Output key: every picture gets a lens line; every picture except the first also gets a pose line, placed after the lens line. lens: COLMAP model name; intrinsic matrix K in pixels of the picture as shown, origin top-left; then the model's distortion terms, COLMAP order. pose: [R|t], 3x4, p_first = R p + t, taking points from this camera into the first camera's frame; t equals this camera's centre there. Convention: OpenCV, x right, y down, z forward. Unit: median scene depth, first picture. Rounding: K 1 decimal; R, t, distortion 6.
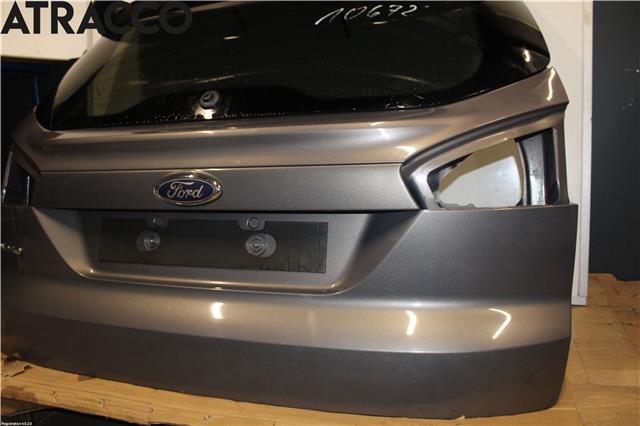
lens RADIAL K [[509.3, 0, 316.0], [0, 509.3, 215.5], [0, 0, 1]] dist [-0.075144, 0.009647]
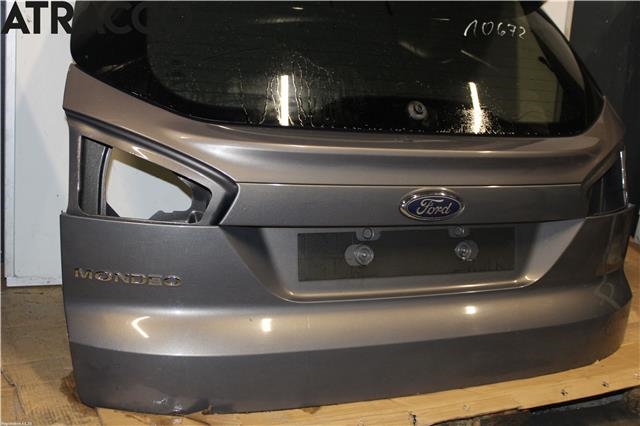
lens RADIAL K [[793.9, 0, 321.9], [0, 793.9, 210.1], [0, 0, 1]] dist [-0.067510, 0.000000]
pose [[0.732930, -0.062607, 0.677417, -1.526859], [-0.026088, 0.992437, 0.119947, -0.232116], [-0.679804, -0.105586, 0.725754, -0.038116]]
